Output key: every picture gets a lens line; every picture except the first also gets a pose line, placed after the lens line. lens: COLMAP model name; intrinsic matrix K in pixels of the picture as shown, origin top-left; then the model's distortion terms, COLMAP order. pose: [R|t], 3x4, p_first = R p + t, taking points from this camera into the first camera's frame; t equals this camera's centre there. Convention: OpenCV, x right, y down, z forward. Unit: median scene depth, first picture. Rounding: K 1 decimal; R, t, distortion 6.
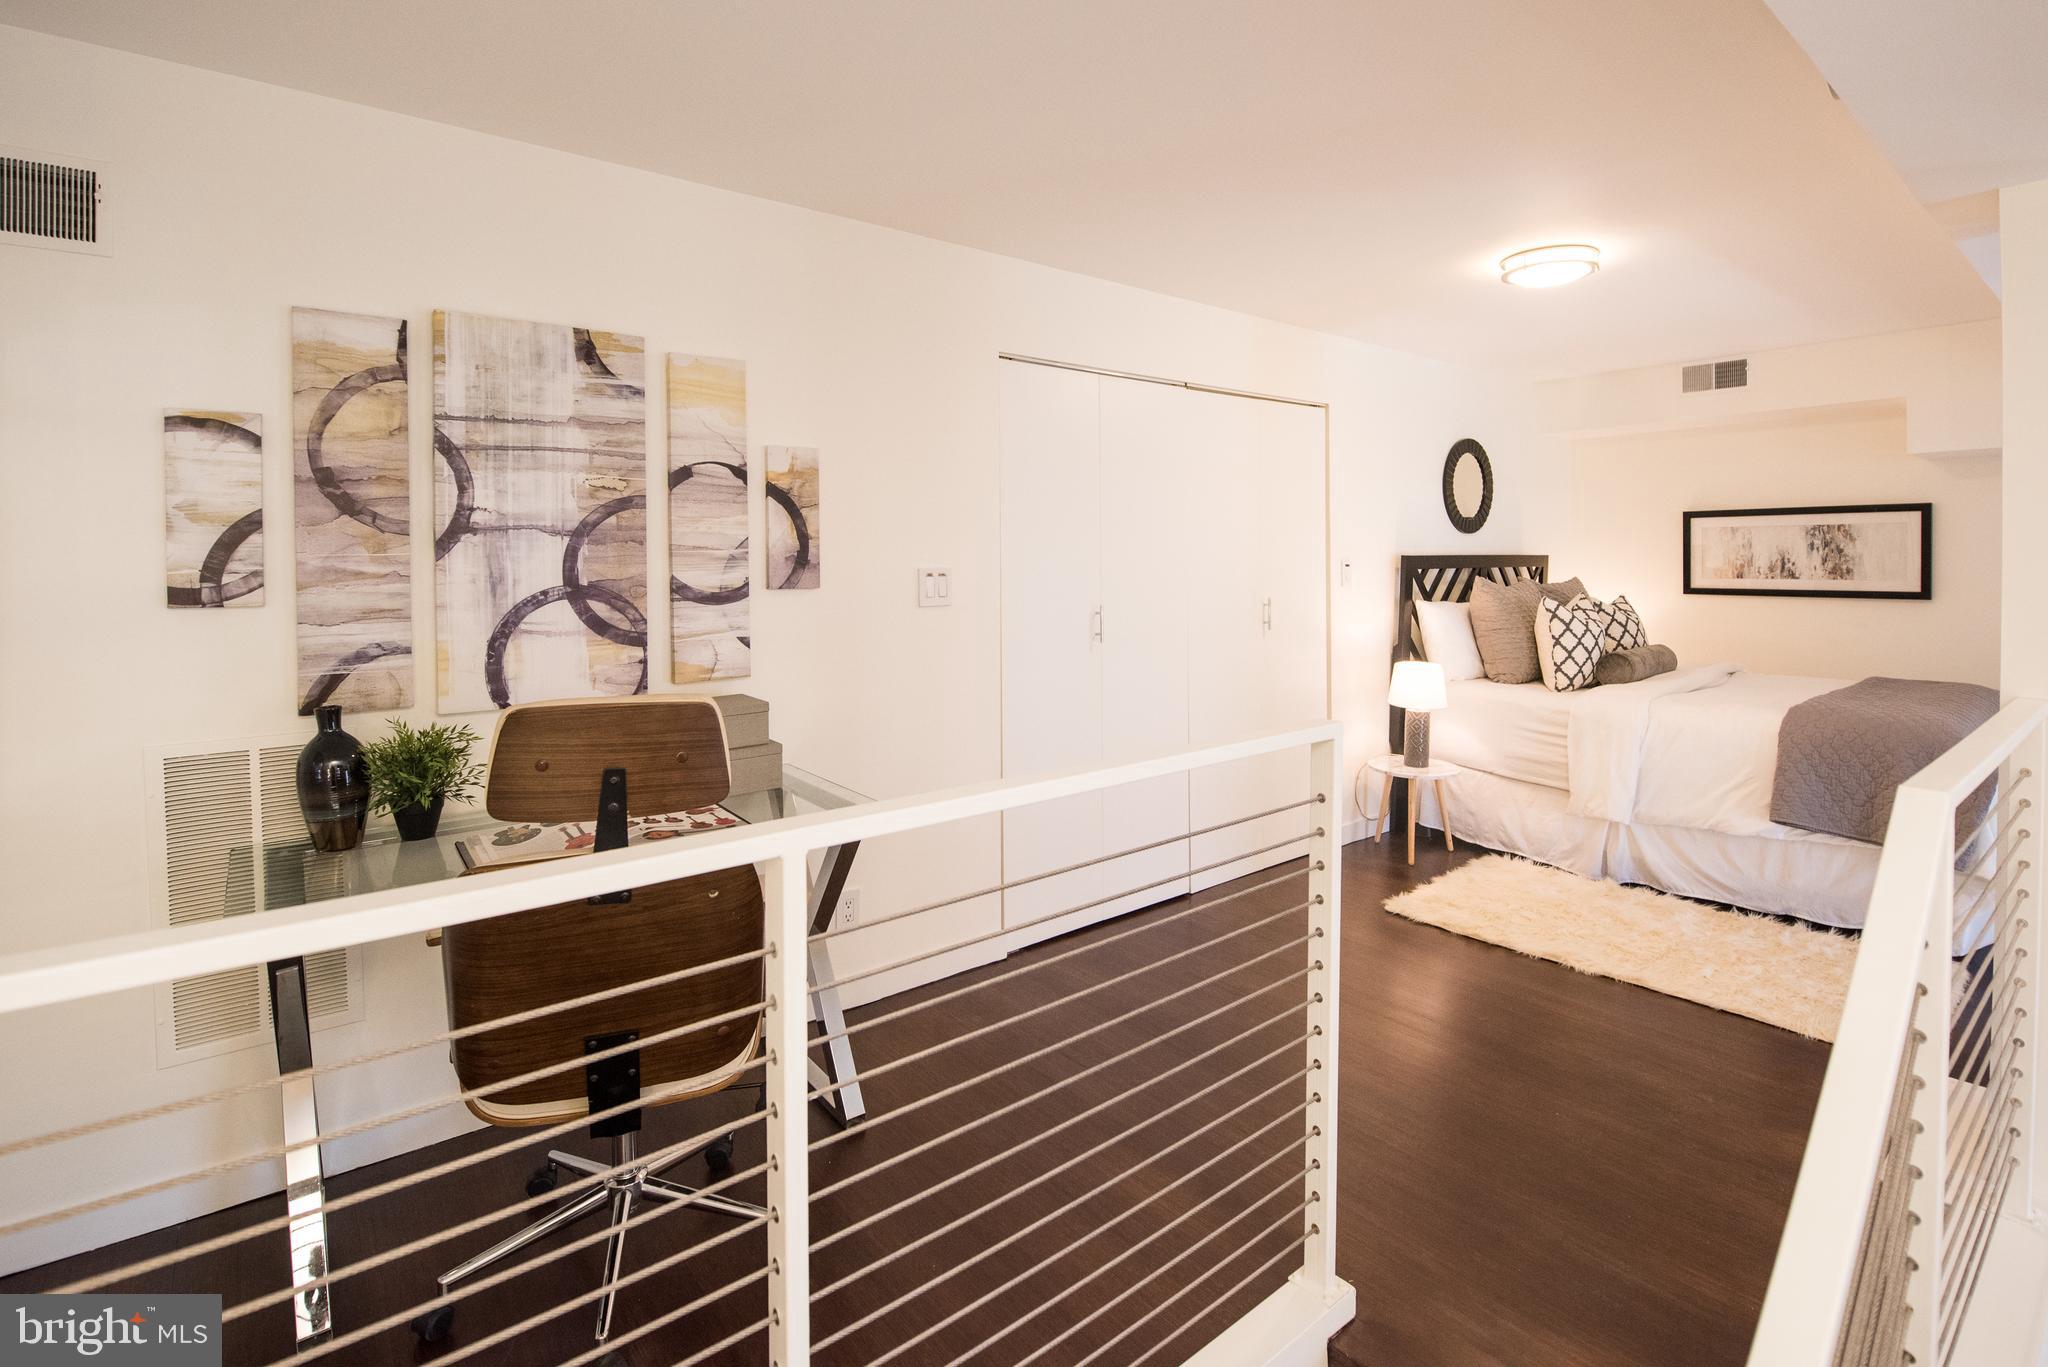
lens RADIAL K [[964.8, 0, 1047.9], [0, 964.8, 572.2], [0, 0, 1]] dist [-0.022000, -0.000789]
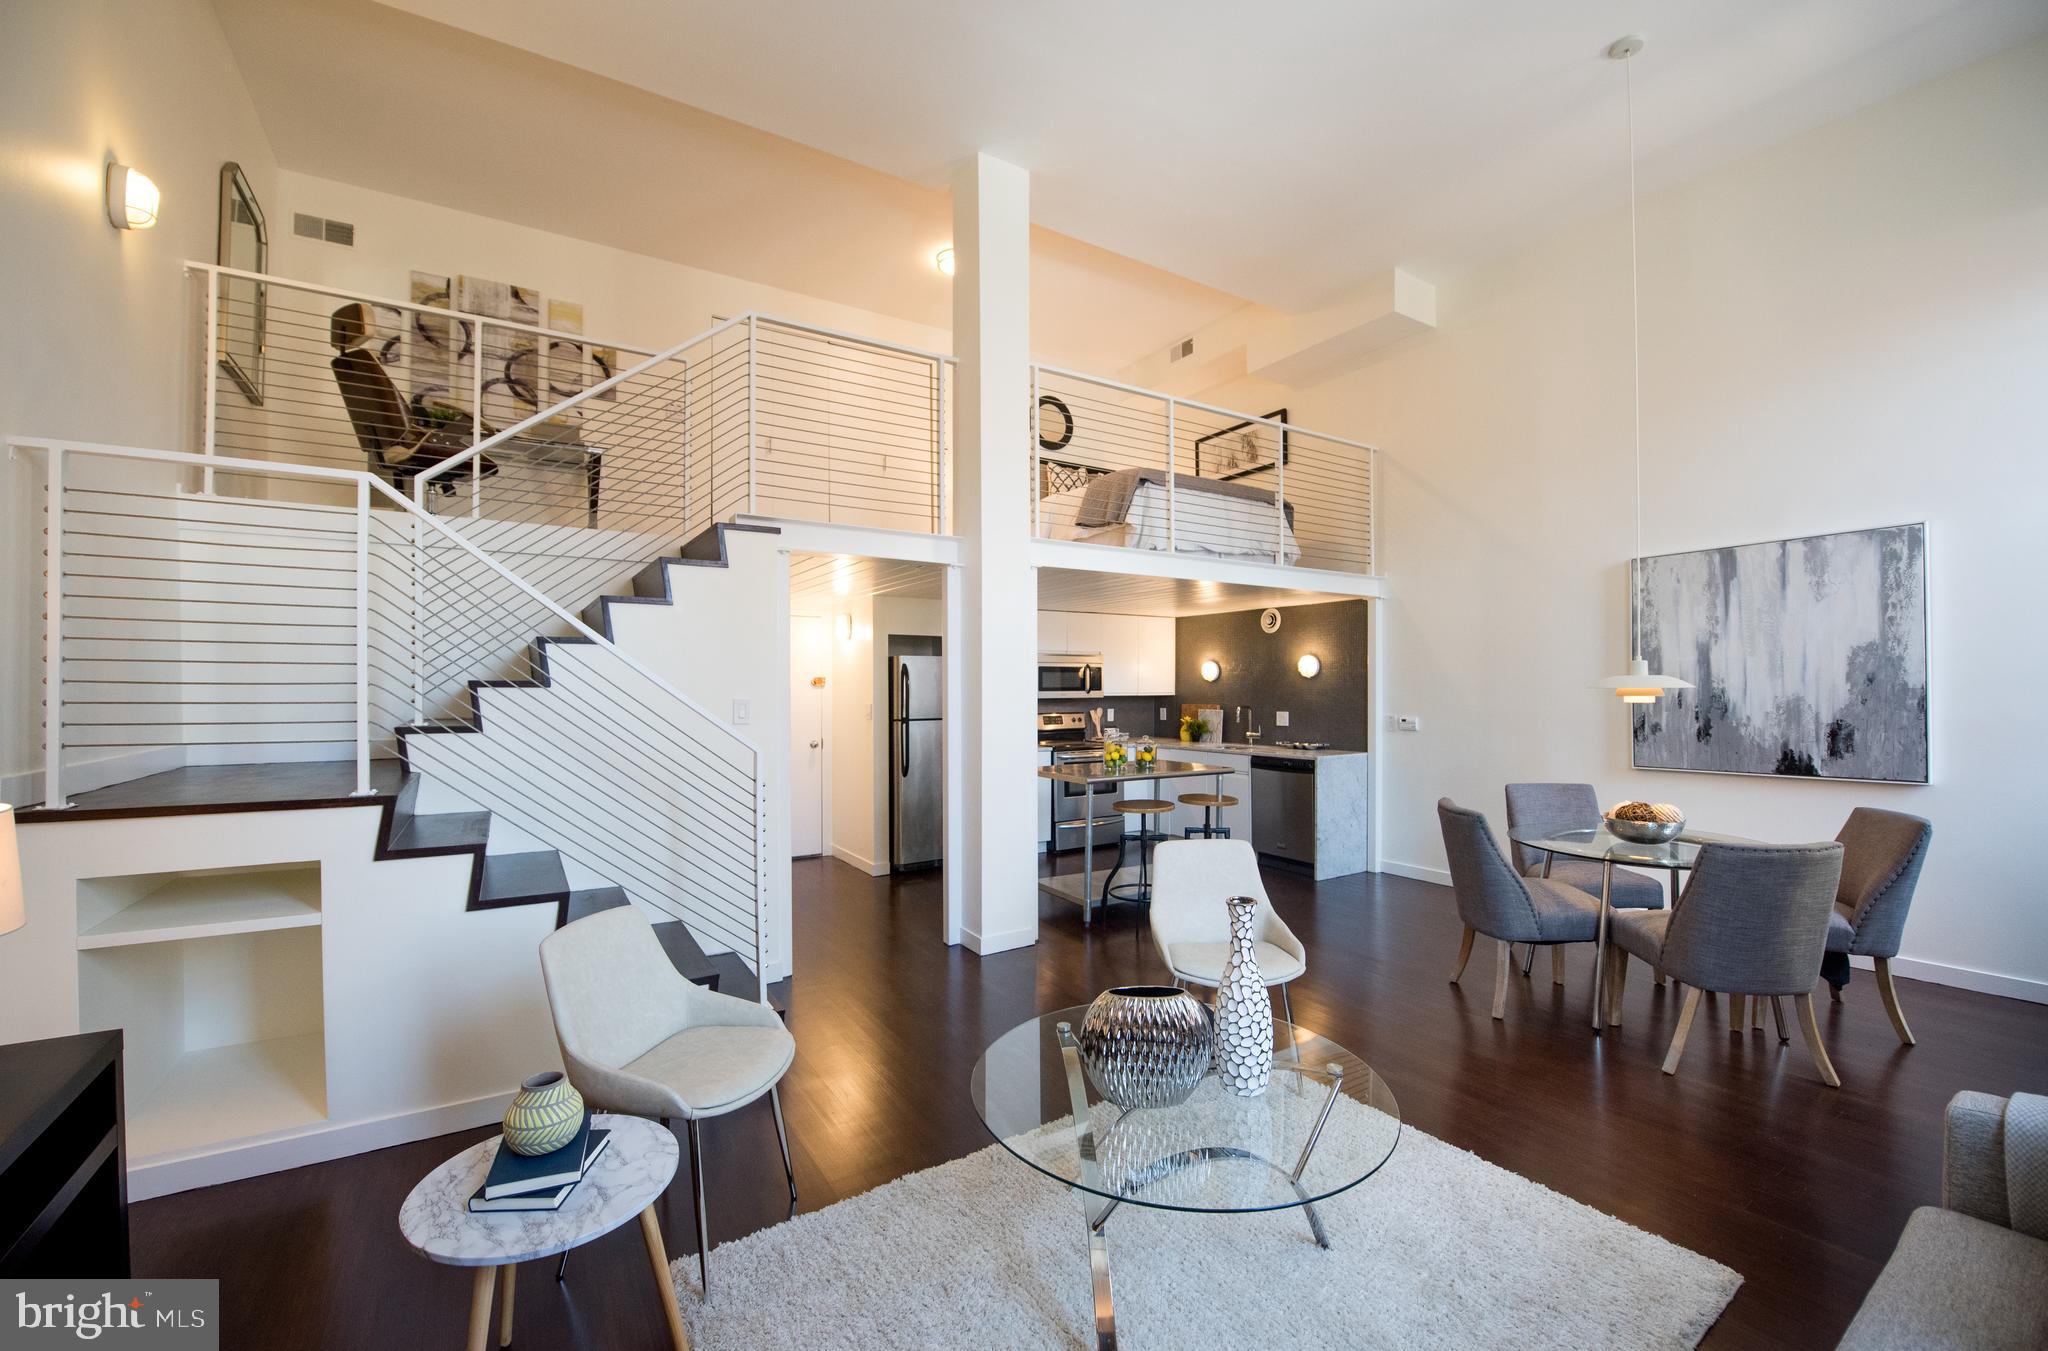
lens RADIAL K [[833.5, 0, 1001.8], [0, 833.5, 697.7], [0, 0, 1]] dist [-0.020175, 0.000007]
pose [[0.991735, 0.004819, -0.128210, 0.668625], [-0.005666, 0.999964, -0.006246, 0.516109], [0.128175, 0.006920, 0.991727, -0.636080]]
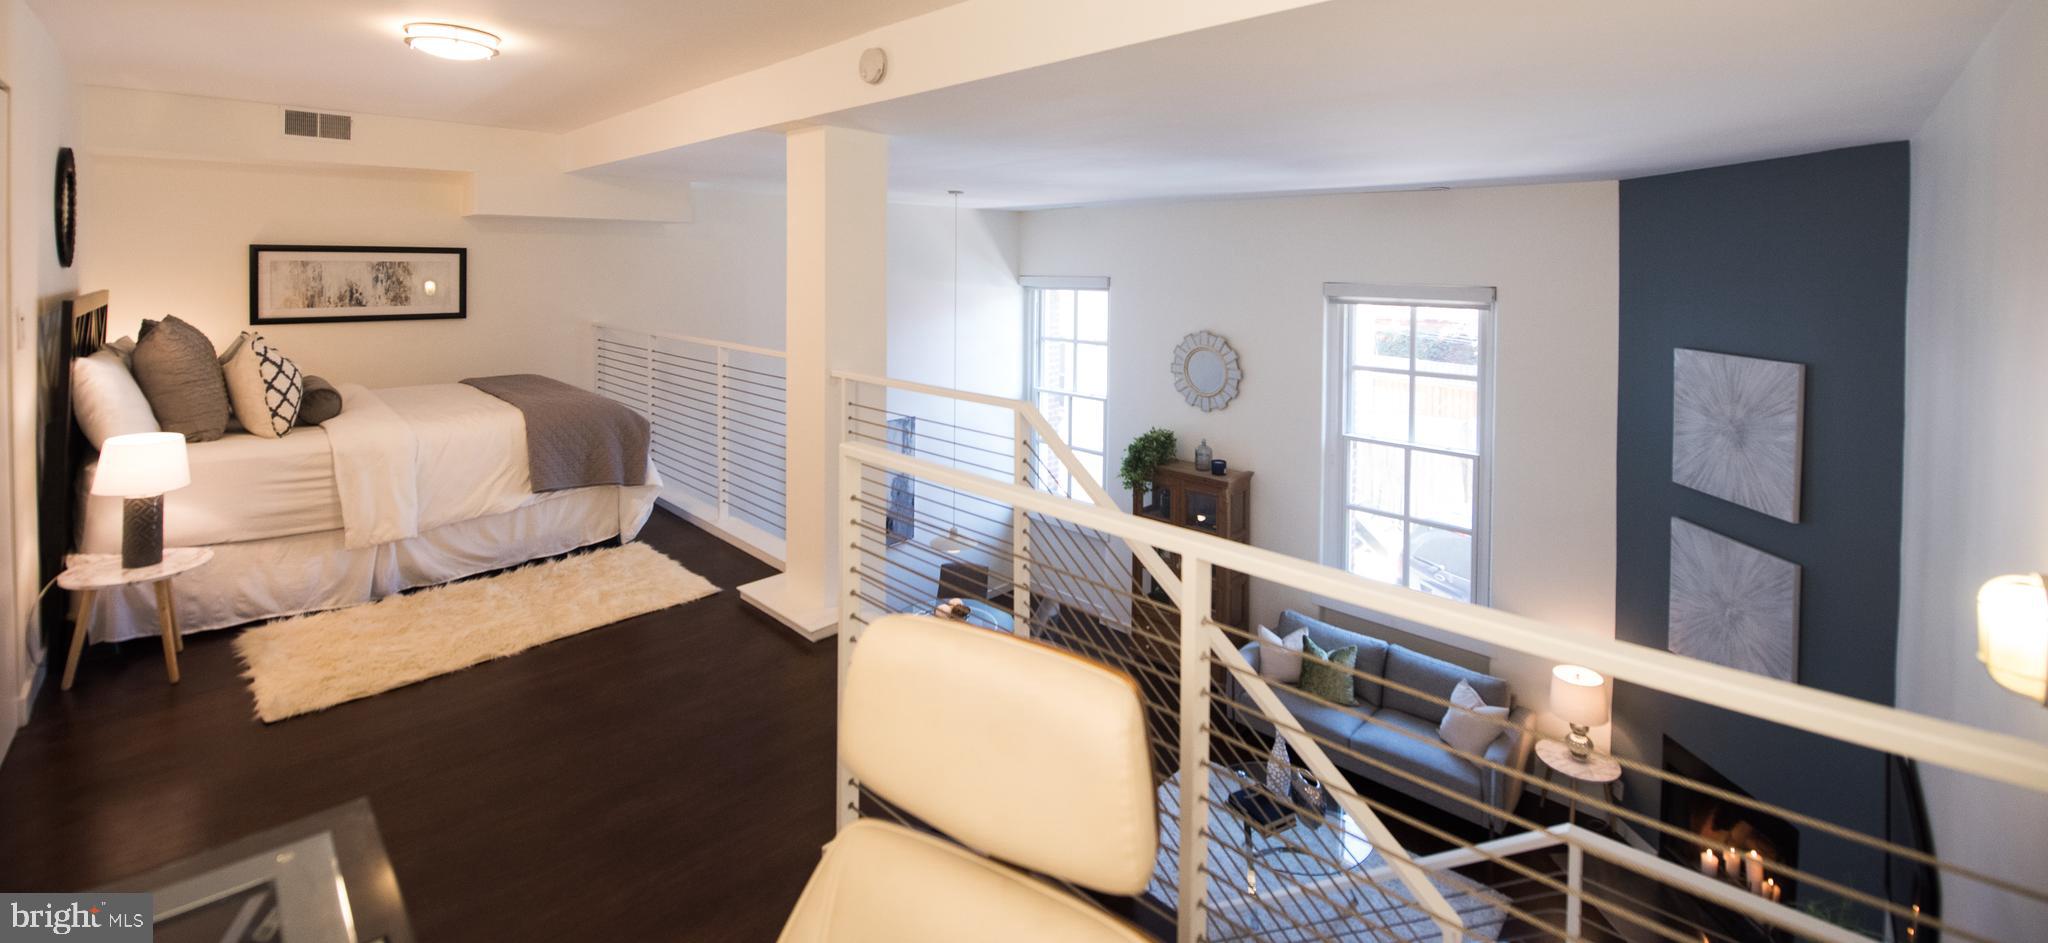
lens RADIAL K [[817.9, 0, 1046.1], [0, 817.9, 259.9], [0, 0, 1]] dist [-0.031794, 0.002007]
pose [[-0.134037, 0.007931, 0.990945, -0.381592], [0.007176, 0.999950, -0.007032, -0.045226], [-0.990950, 0.006169, -0.134087, 0.344861]]
